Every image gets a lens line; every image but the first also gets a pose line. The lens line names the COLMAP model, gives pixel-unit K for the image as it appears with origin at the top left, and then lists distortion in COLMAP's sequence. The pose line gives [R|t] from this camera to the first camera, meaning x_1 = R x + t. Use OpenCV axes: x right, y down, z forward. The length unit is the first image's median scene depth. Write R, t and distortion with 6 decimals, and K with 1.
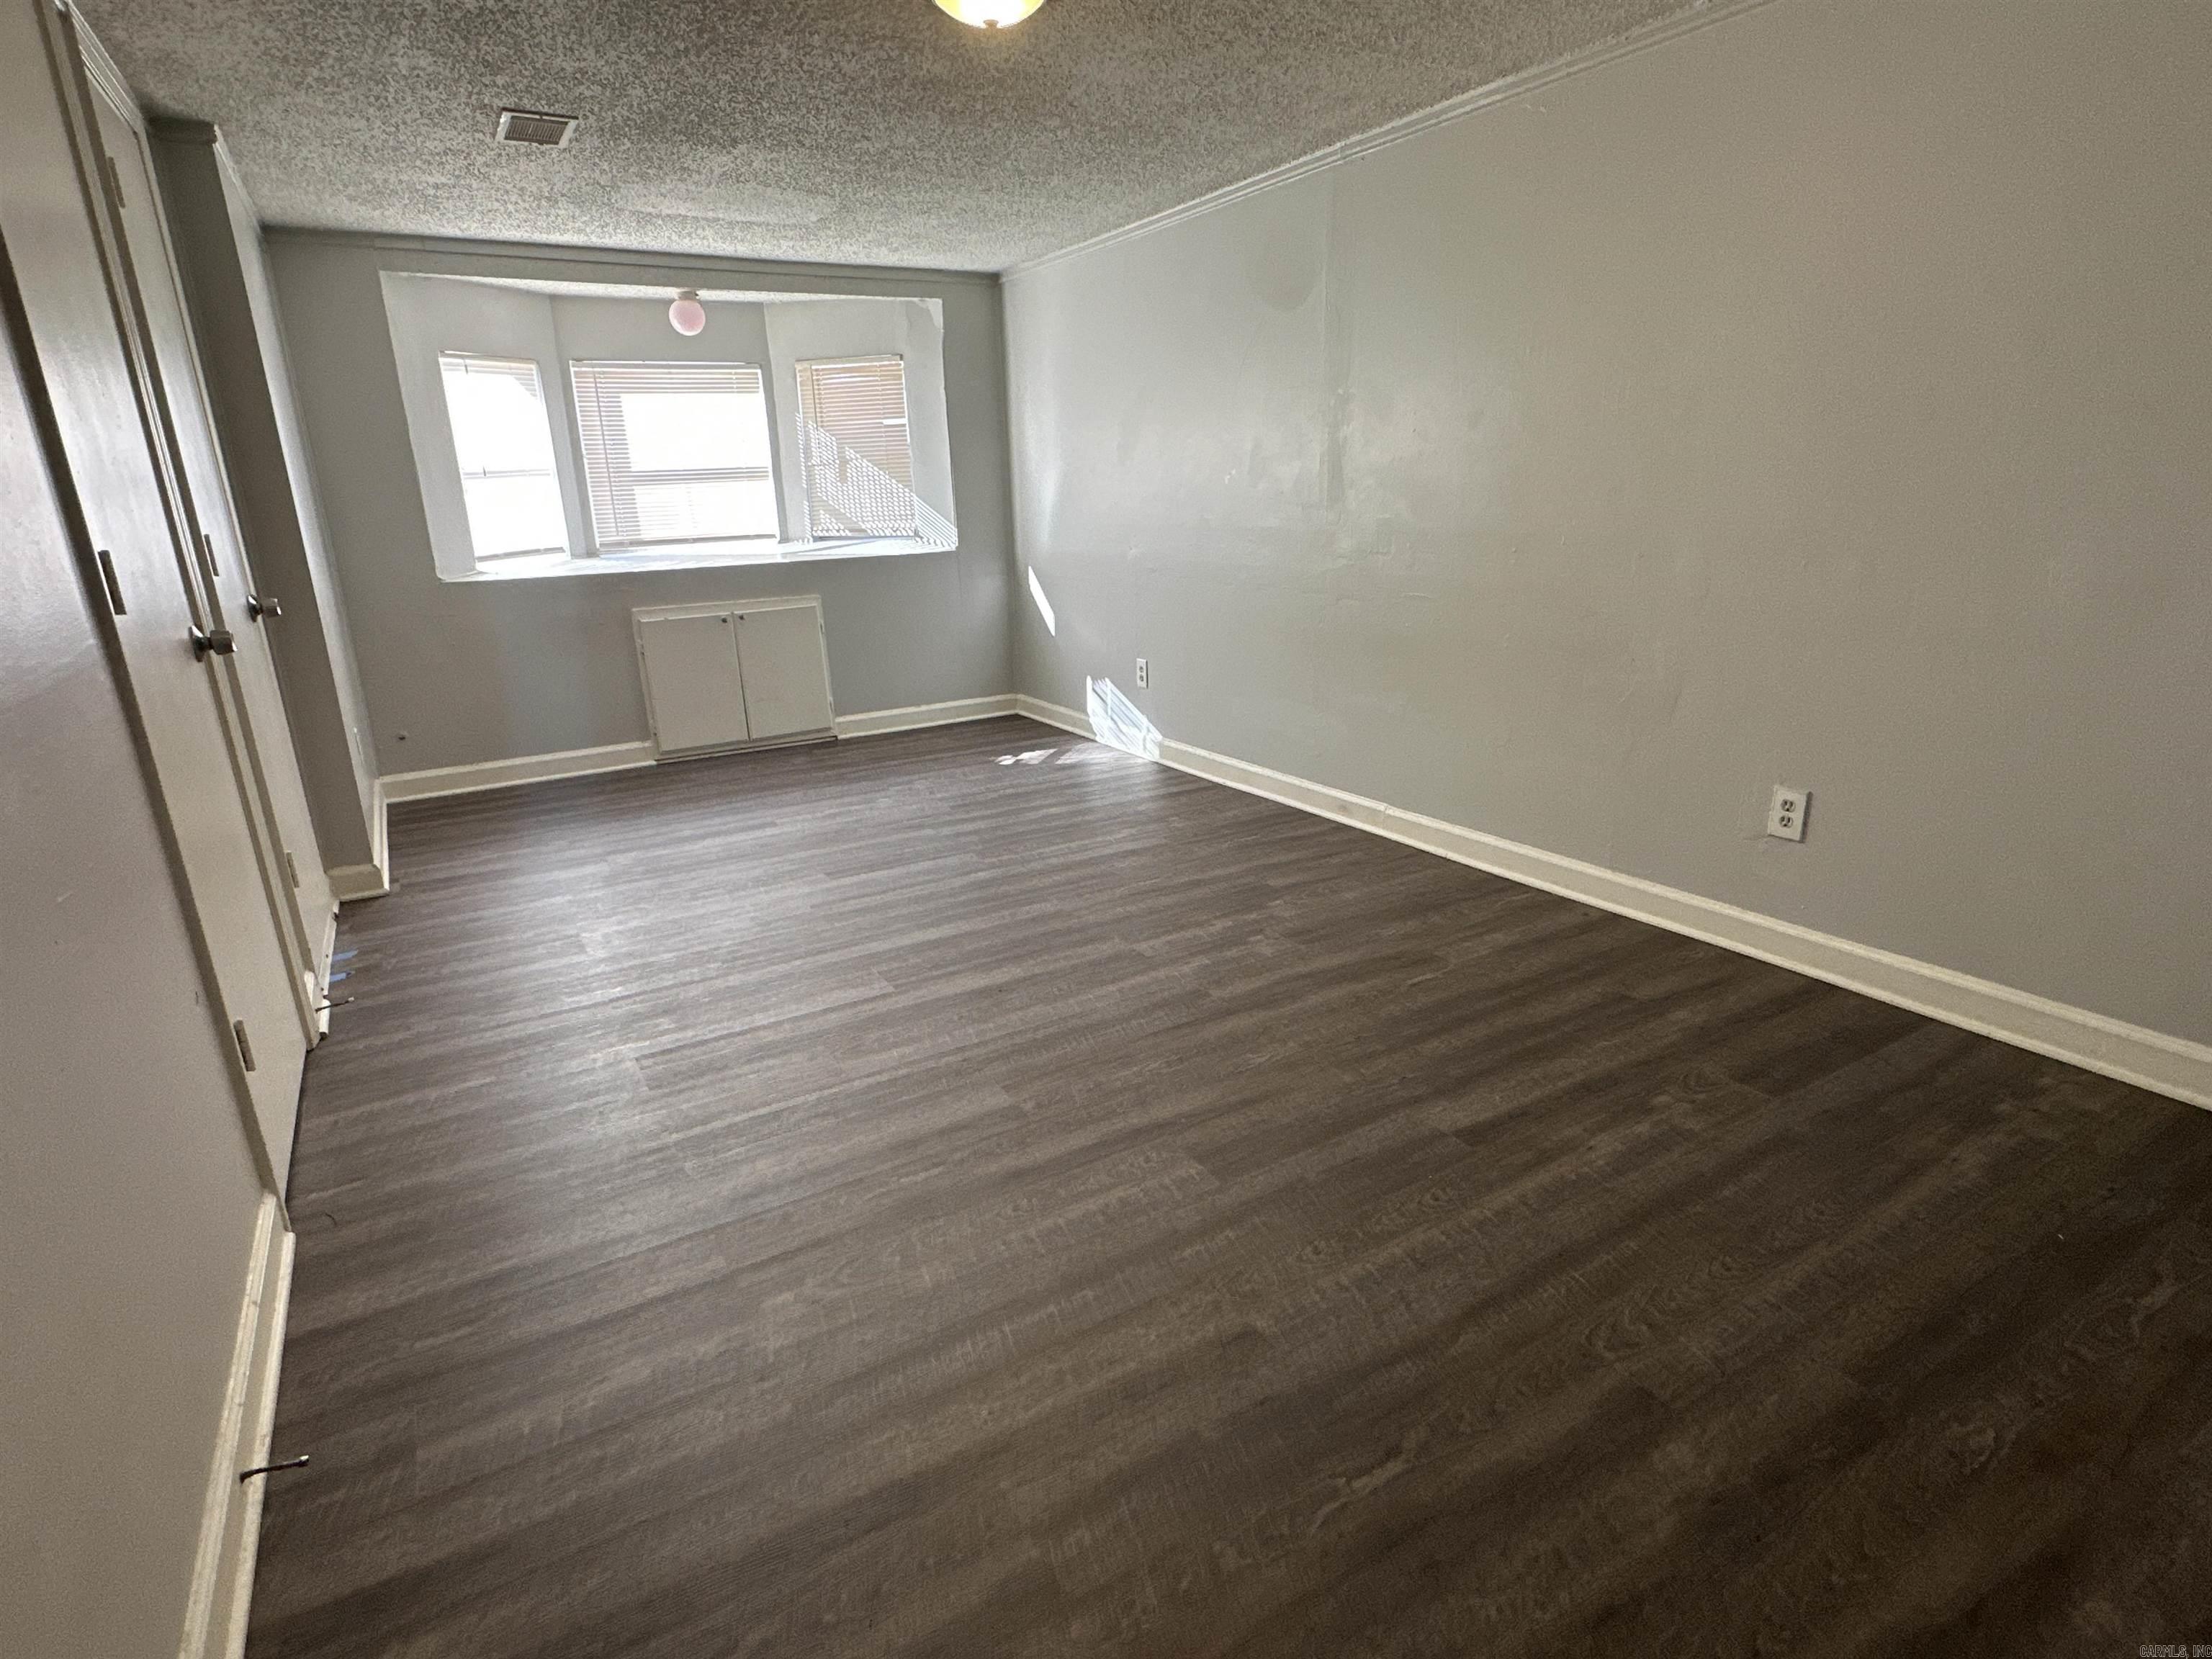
lens RADIAL K [[1145.0, 0, 1099.9], [0, 1145.0, 836.2], [0, 0, 1]] dist [-0.013056, -0.001373]
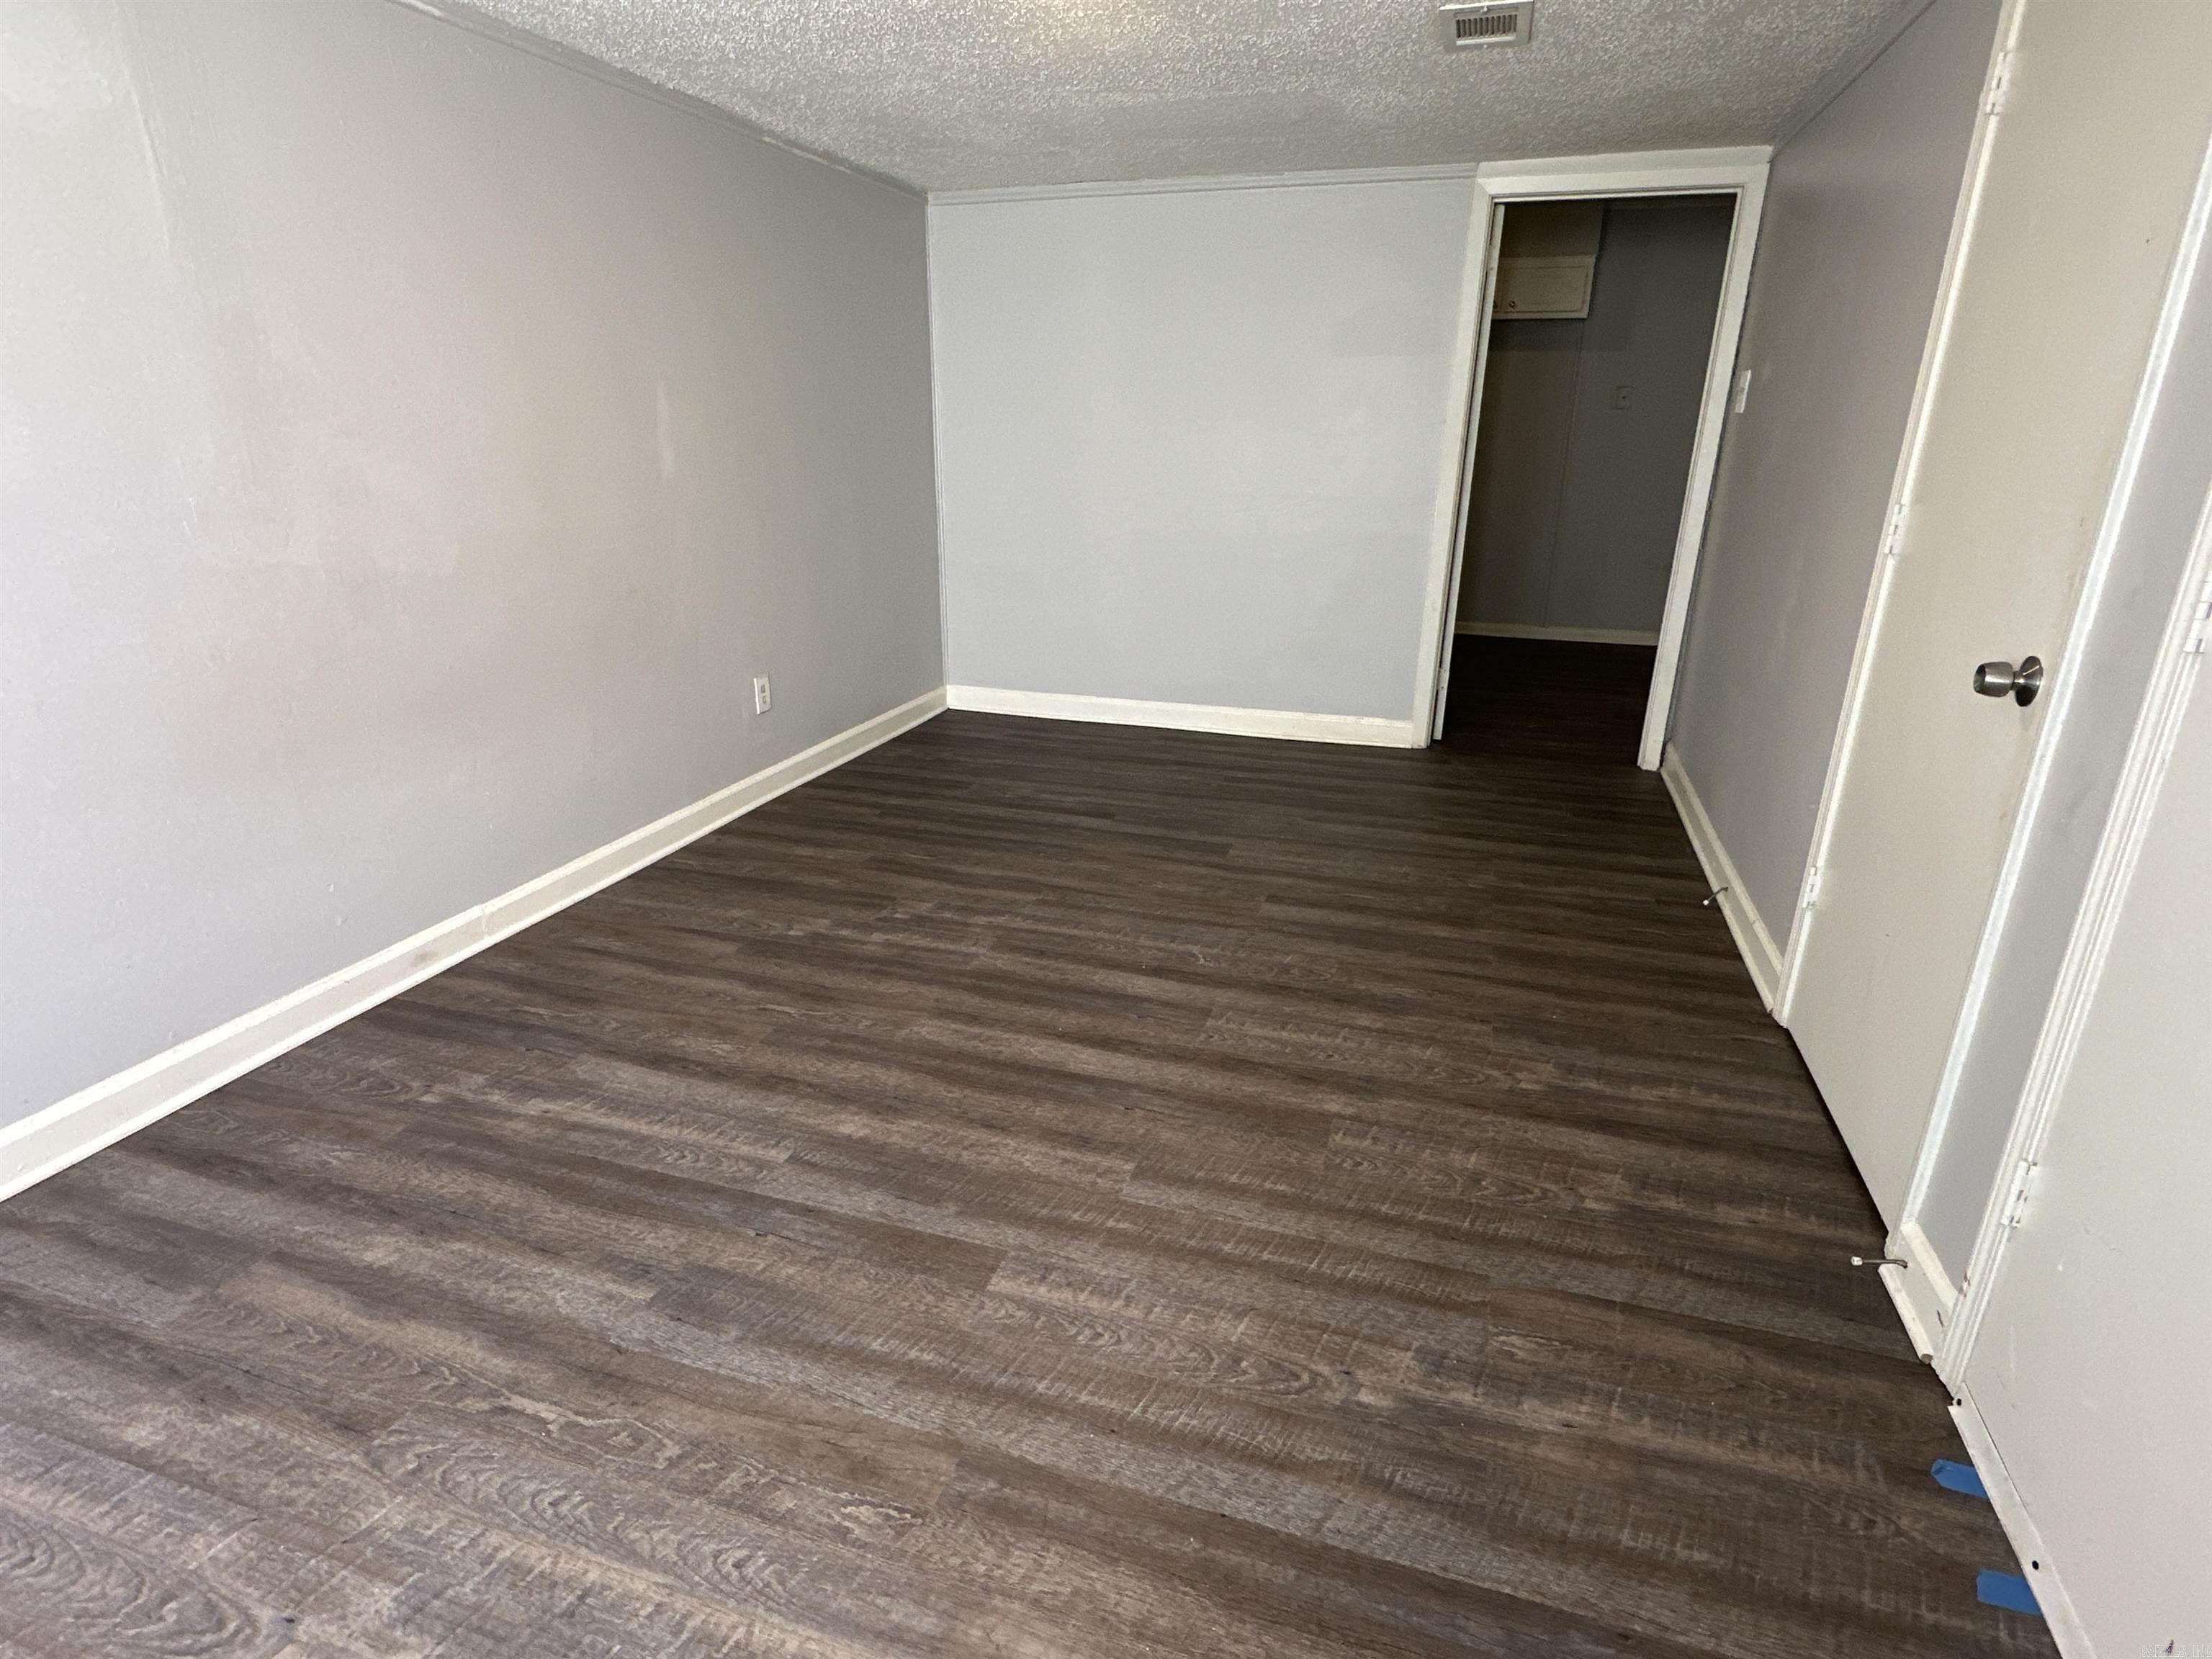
lens RADIAL K [[1145.0, 0, 1097.6], [0, 1145.0, 828.3], [0, 0, 1]] dist [-0.013056, -0.001373]
pose [[-0.659452, -0.221703, 0.718311, -0.741351], [0.235591, 0.846438, 0.477535, -0.451428], [-0.713877, 0.484139, -0.505954, 1.439252]]
